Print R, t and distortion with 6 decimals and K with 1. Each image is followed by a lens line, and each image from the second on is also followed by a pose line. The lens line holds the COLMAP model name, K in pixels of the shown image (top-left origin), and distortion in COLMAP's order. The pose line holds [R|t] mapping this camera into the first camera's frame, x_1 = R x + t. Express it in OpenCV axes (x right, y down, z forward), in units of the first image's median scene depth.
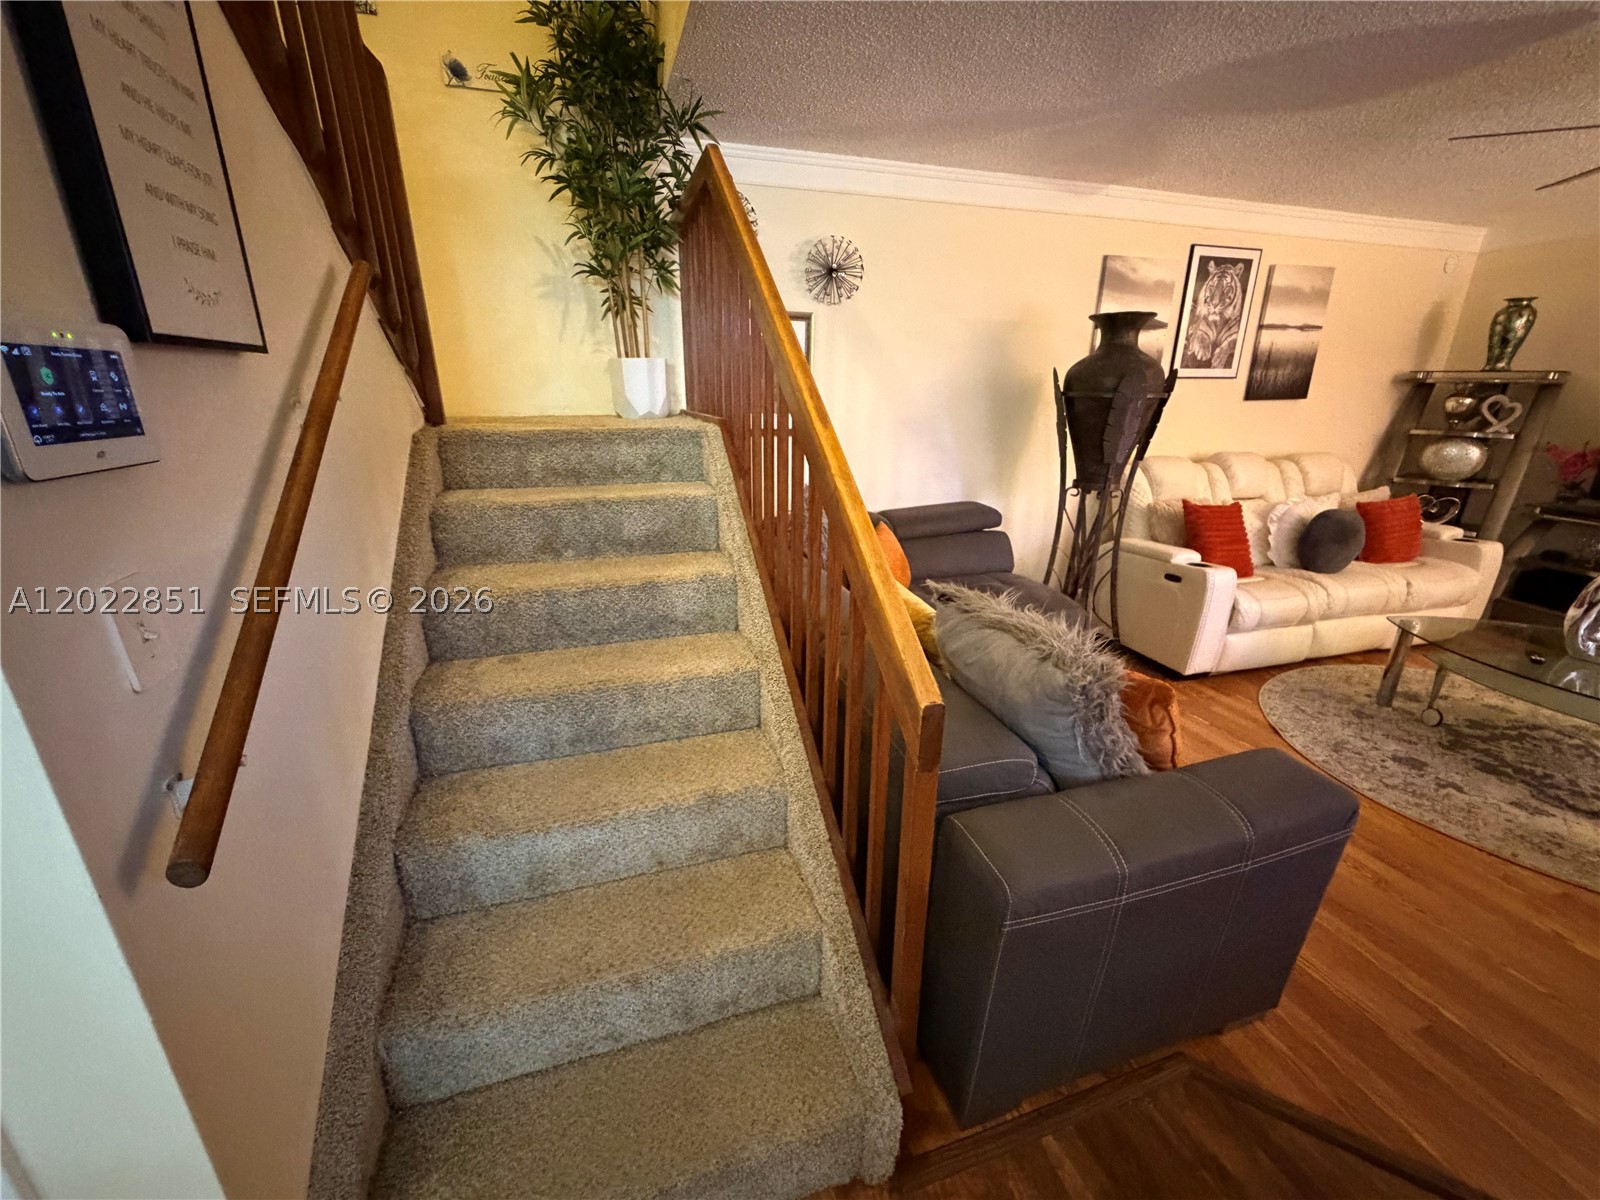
lens RADIAL K [[638.1, 0, 794.3], [0, 638.1, 601.6], [0, 0, 1]] dist [-0.000145, 0.000059]
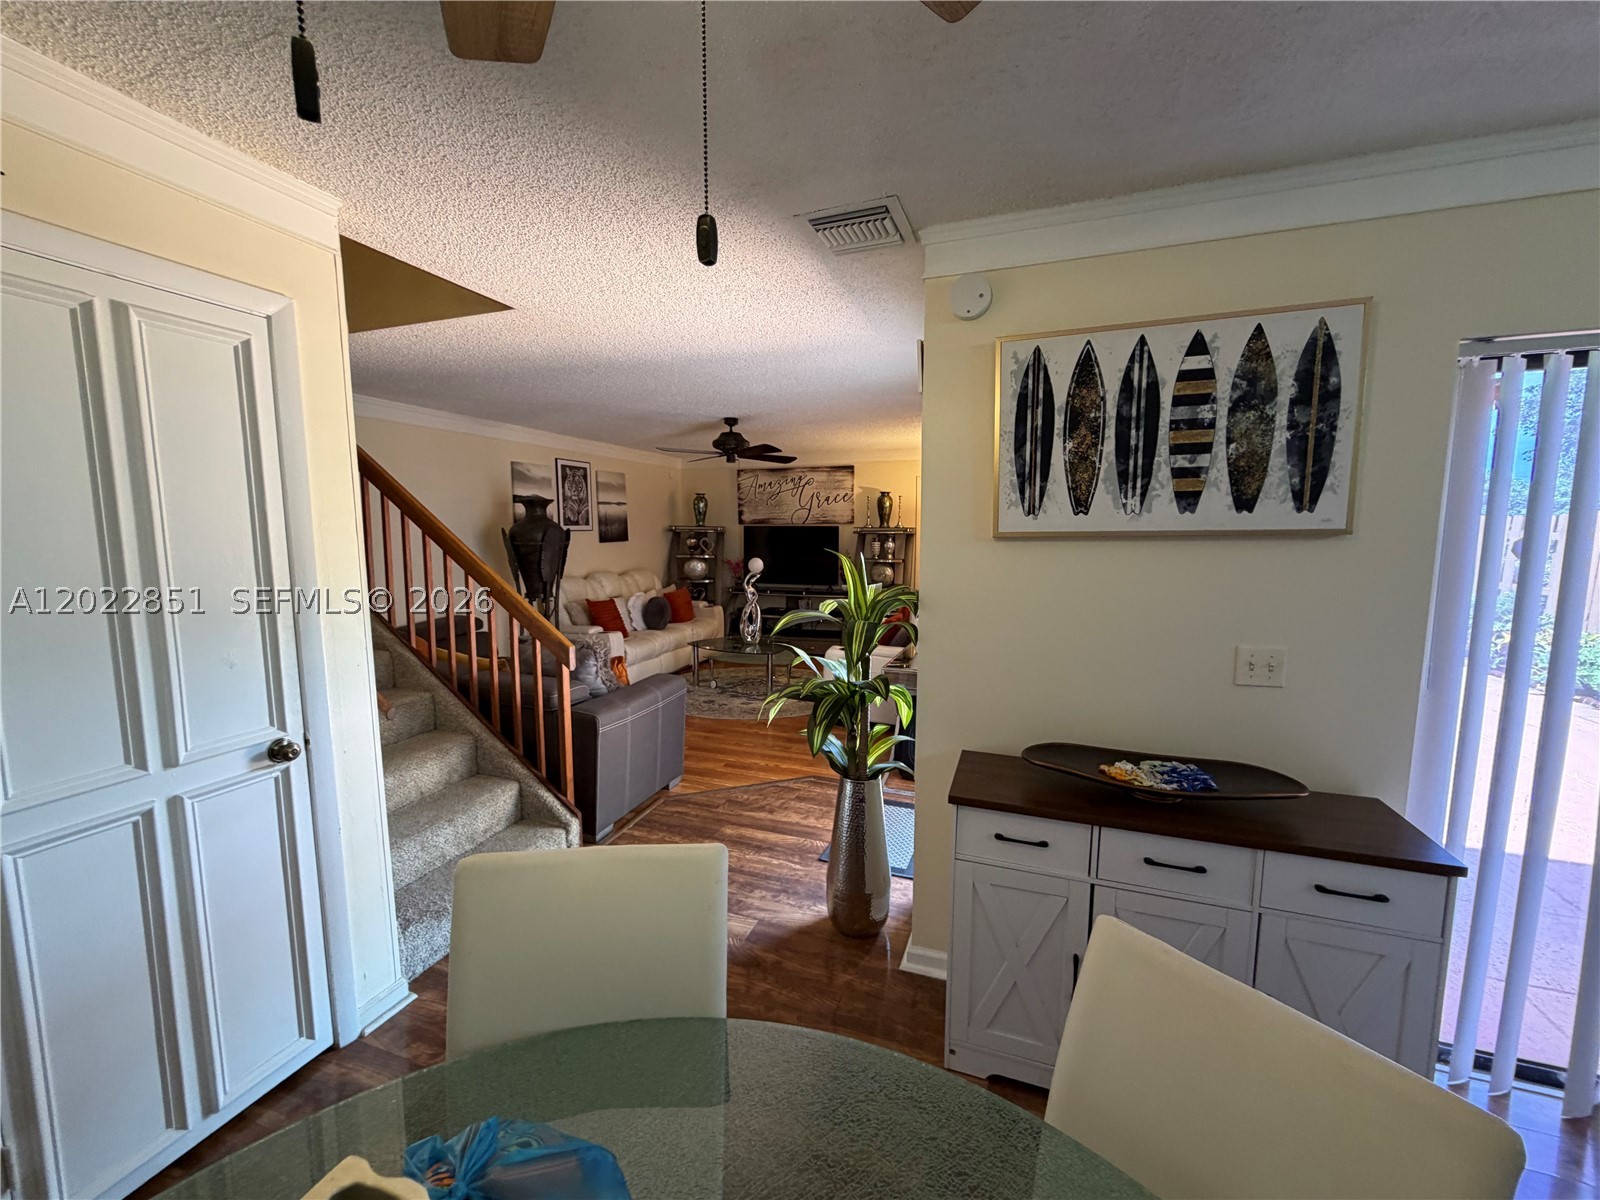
lens RADIAL K [[638.1, 0, 794.3], [0, 638.1, 601.6], [0, 0, 1]] dist [-0.000145, 0.000059]
pose [[0.603992, -0.094369, 0.791383, -0.387203], [0.253263, 0.964222, -0.078314, 0.115286], [-0.755679, 0.247729, 0.606283, -0.438498]]
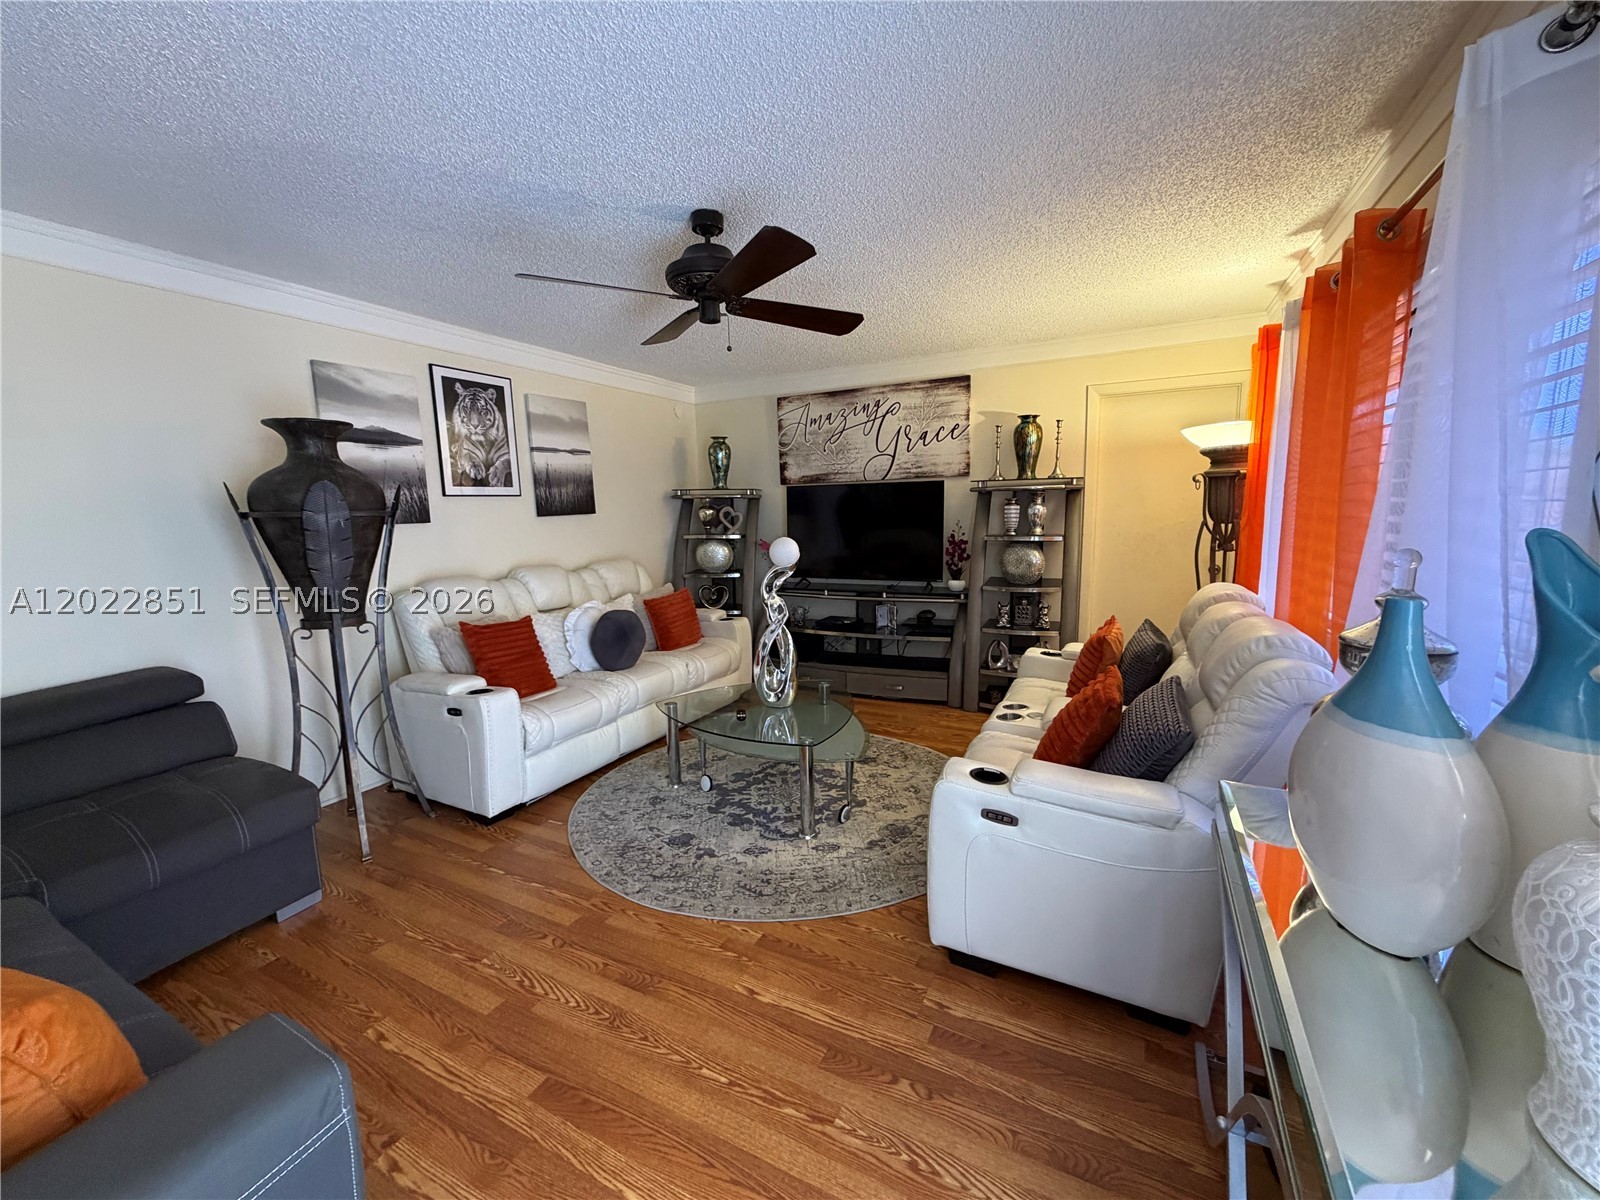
lens RADIAL K [[638.1, 0, 794.3], [0, 638.1, 601.6], [0, 0, 1]] dist [-0.000145, 0.000059]
pose [[0.703402, -0.122744, 0.700114, 0.284636], [0.249298, 0.965010, -0.081283, 0.003652], [-0.665640, 0.231712, 0.709389, 0.029617]]
